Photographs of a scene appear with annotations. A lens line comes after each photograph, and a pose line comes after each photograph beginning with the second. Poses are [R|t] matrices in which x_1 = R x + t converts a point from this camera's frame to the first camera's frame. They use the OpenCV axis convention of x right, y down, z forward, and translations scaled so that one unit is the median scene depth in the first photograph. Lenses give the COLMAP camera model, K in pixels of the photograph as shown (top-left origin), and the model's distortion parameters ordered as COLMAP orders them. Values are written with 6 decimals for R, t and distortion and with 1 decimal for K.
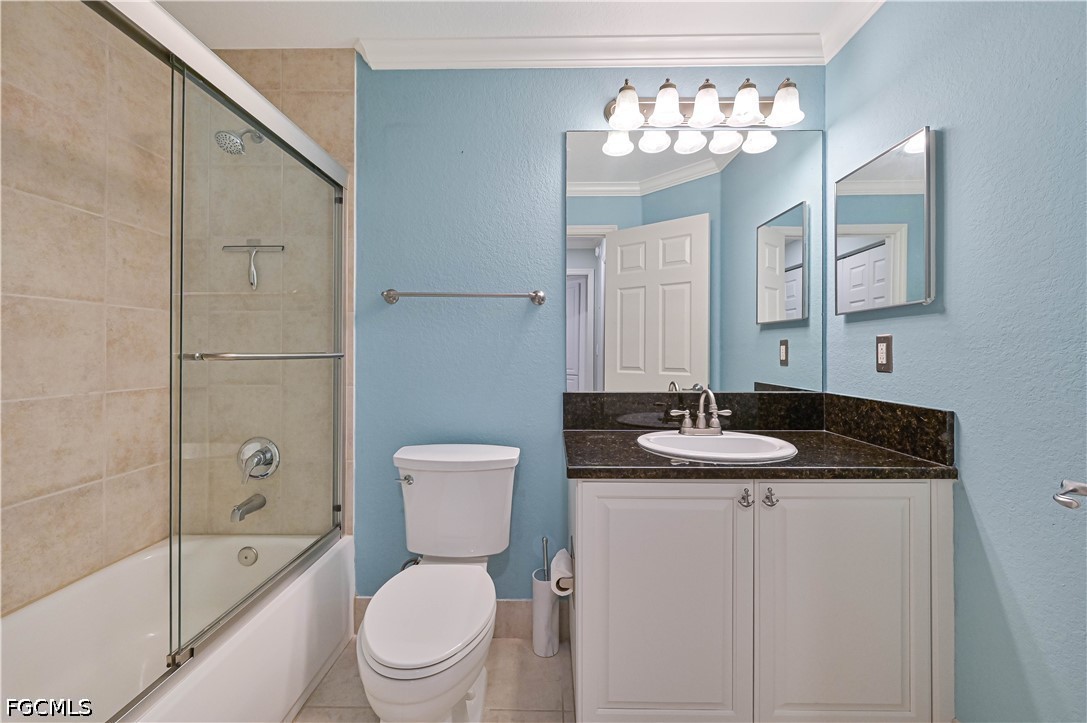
lens RADIAL K [[430.0, 0, 548.2], [0, 430.0, 351.7], [0, 0, 1]] dist [-0.001498, -0.000300]
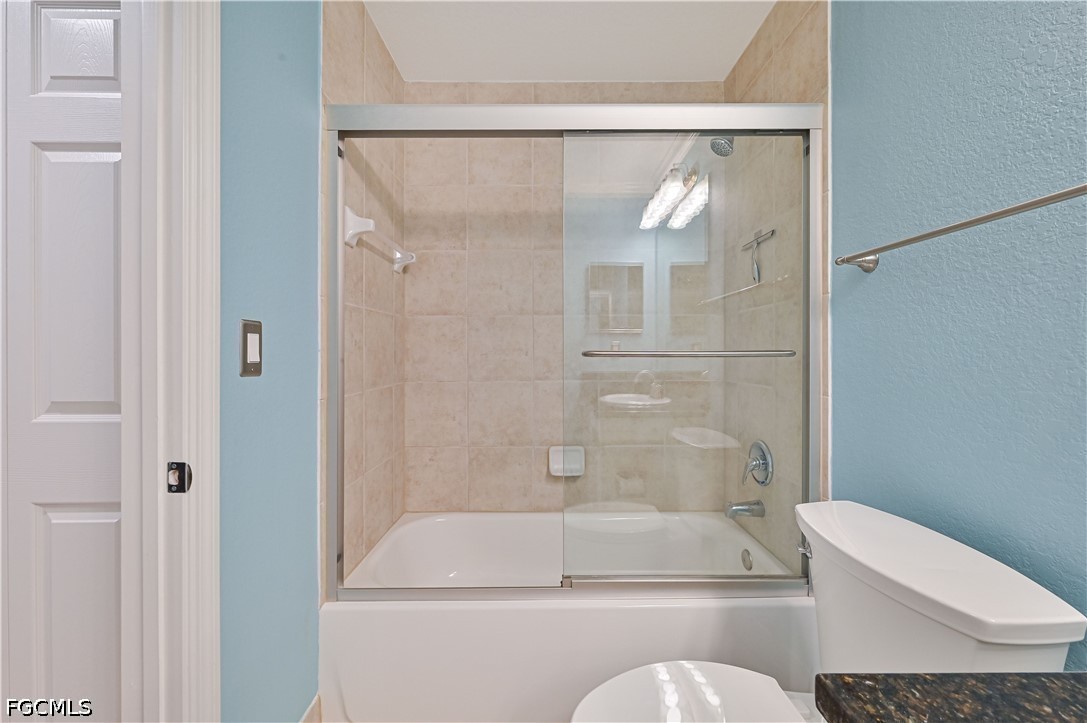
lens RADIAL K [[430.0, 0, 548.2], [0, 430.0, 351.7], [0, 0, 1]] dist [-0.001498, -0.000300]
pose [[0.022242, -0.002101, -0.999750, 0.283547], [0.006060, 0.999980, -0.001966, 0.004043], [0.999734, -0.006014, 0.022254, 0.567633]]
